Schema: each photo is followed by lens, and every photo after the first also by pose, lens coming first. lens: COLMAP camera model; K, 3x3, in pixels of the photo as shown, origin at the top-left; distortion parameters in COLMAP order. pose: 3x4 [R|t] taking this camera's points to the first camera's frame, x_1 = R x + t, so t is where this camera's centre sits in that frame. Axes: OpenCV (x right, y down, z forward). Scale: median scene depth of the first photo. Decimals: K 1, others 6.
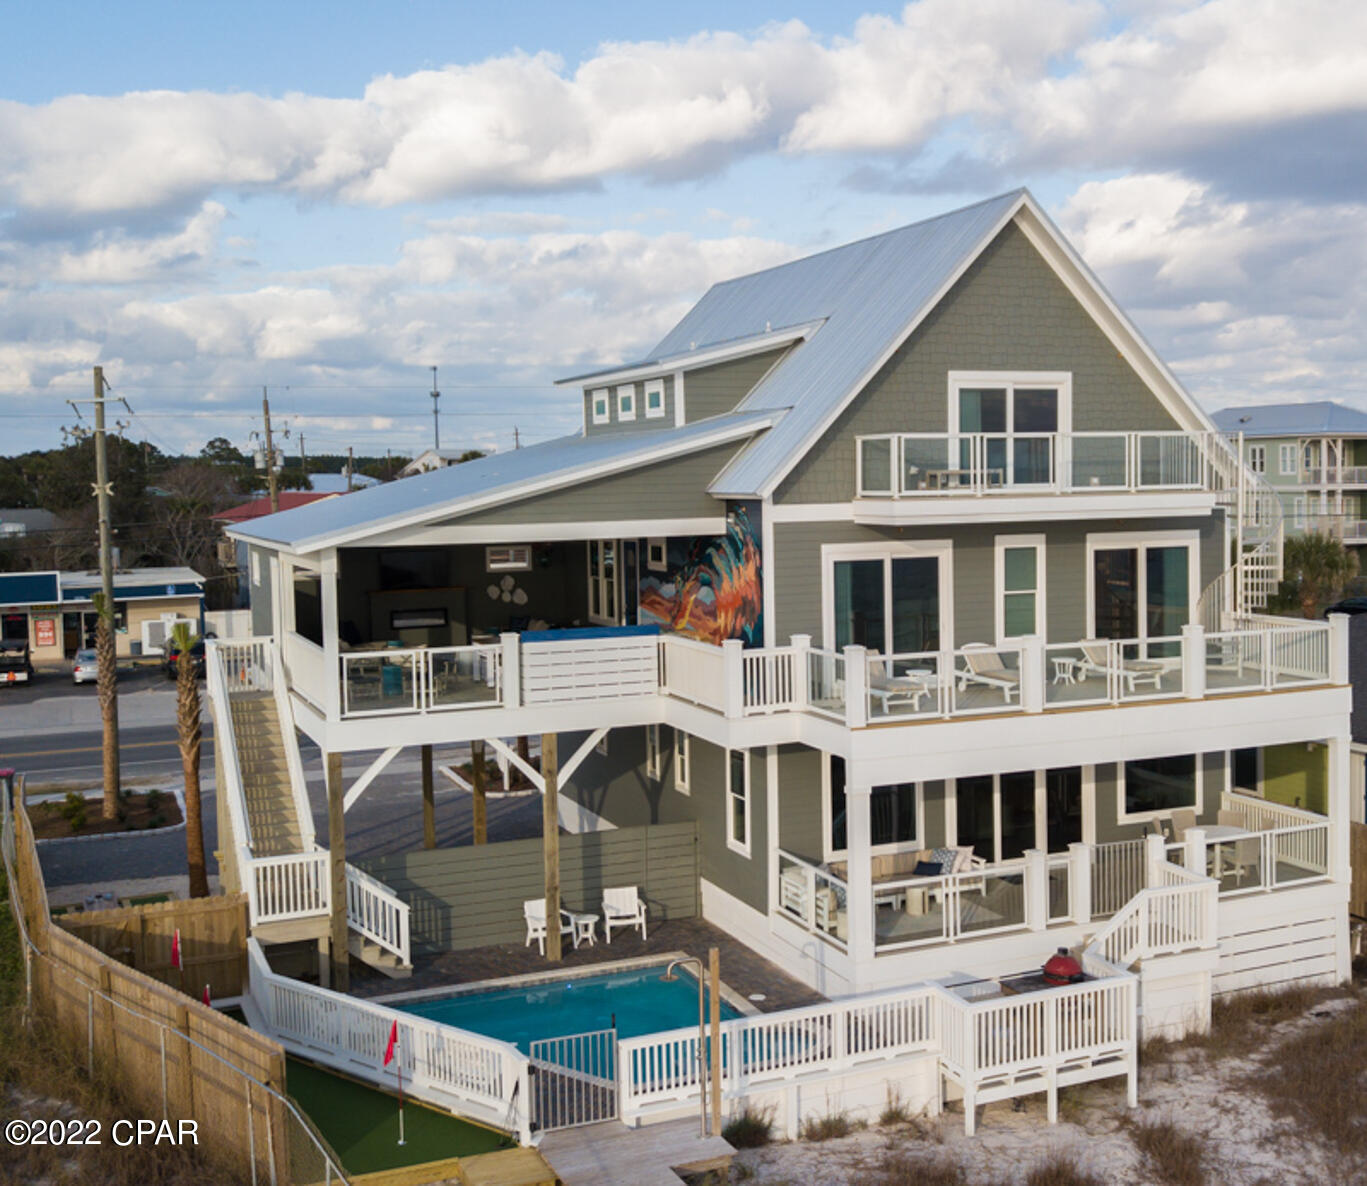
lens RADIAL K [[1586.3, 0, 842.8], [0, 1586.3, 575.6], [0, 0, 1]] dist [0.098542, -0.350659]
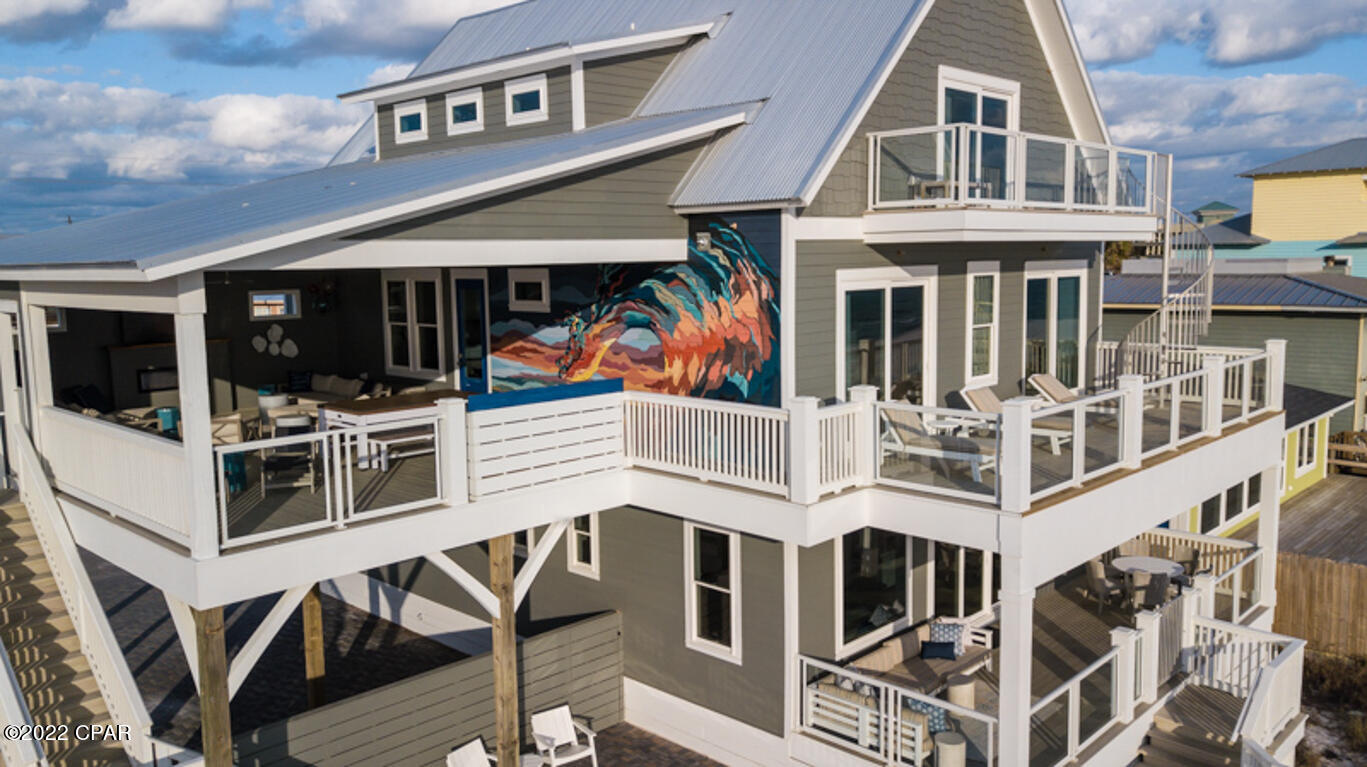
lens RADIAL K [[1045.0, 0, 683.5], [0, 1045.0, 383.5], [0, 0, 1]] dist [0.012197, 0.000113]
pose [[0.943160, -0.039815, 0.329947, -0.252524], [0.021545, 0.998035, 0.058845, 0.004494], [-0.331641, -0.048392, 0.942164, 0.515245]]
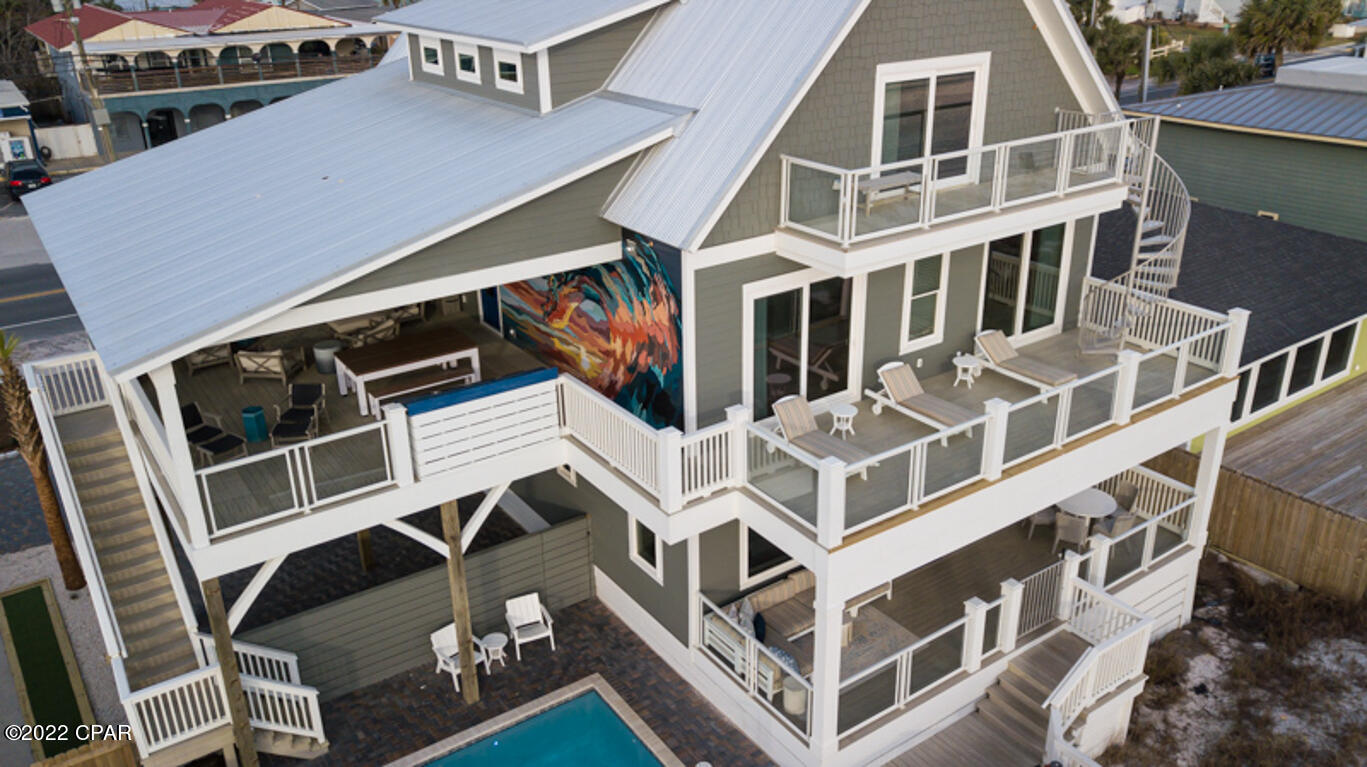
lens RADIAL K [[1036.7, 0, 683.5], [0, 1036.7, 383.5], [0, 0, 1]] dist [0.045895, -0.055893]
pose [[0.989030, -0.059990, 0.134982, -0.124009], [0.010851, 0.940854, 0.338639, -0.159334], [-0.147313, -0.333460, 0.931184, 0.434512]]
